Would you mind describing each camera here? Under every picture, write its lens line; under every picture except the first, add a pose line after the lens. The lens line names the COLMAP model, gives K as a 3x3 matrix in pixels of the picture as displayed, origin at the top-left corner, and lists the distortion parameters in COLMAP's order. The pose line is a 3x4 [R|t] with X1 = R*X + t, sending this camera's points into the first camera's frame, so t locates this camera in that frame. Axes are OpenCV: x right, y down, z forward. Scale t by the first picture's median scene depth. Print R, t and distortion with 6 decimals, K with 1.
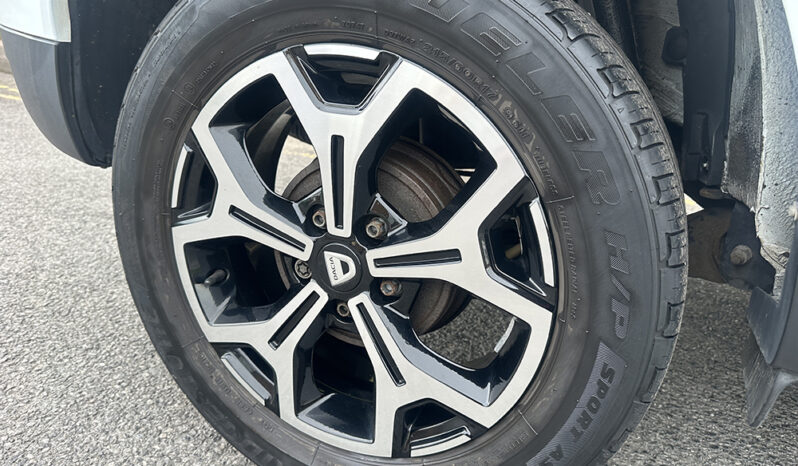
lens RADIAL K [[557.2, 0, 402.0], [0, 557.2, 228.0], [0, 0, 1]] dist [0.047104, -0.066213]
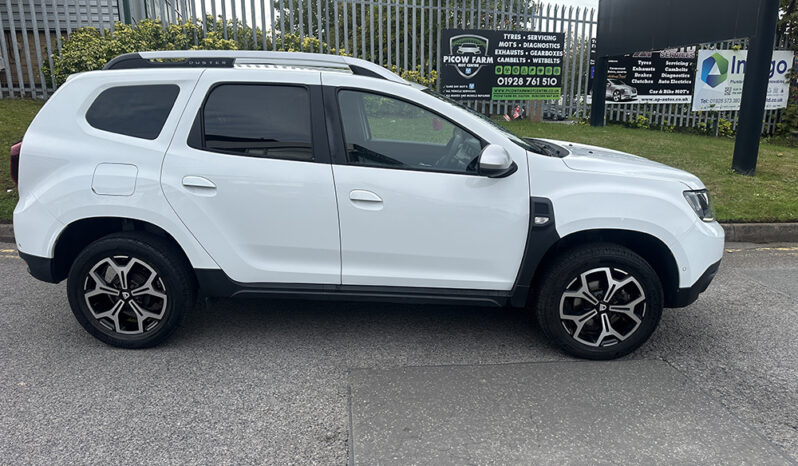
lens RADIAL K [[557.2, 0, 394.0], [0, 557.2, 235.2], [0, 0, 1]] dist [0.047104, -0.066213]
pose [[0.928270, -0.137038, 0.345739, 0.462527], [0.163642, 0.985311, -0.048819, 0.178468], [-0.333971, 0.101895, 0.937060, -4.666105]]
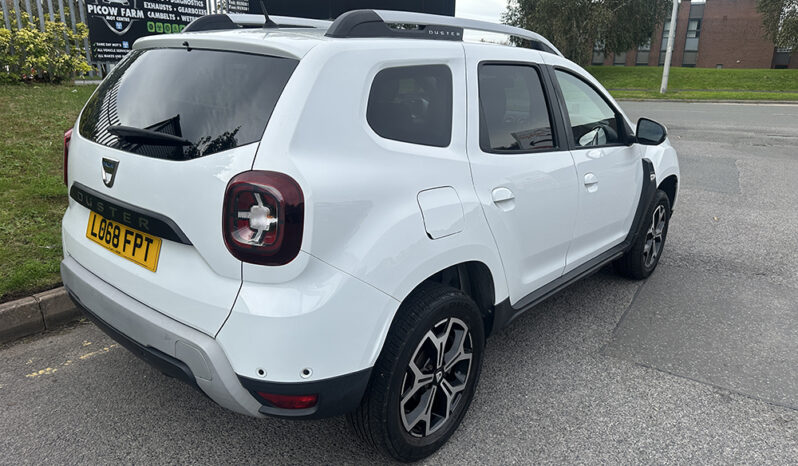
lens RADIAL K [[557.2, 0, 399.7], [0, 557.2, 228.4], [0, 0, 1]] dist [0.047104, -0.066213]
pose [[0.280049, -0.318299, 0.905681, -3.046455], [0.303307, 0.924443, 0.231106, -1.664260], [-0.910811, 0.209978, 0.355432, -0.221637]]
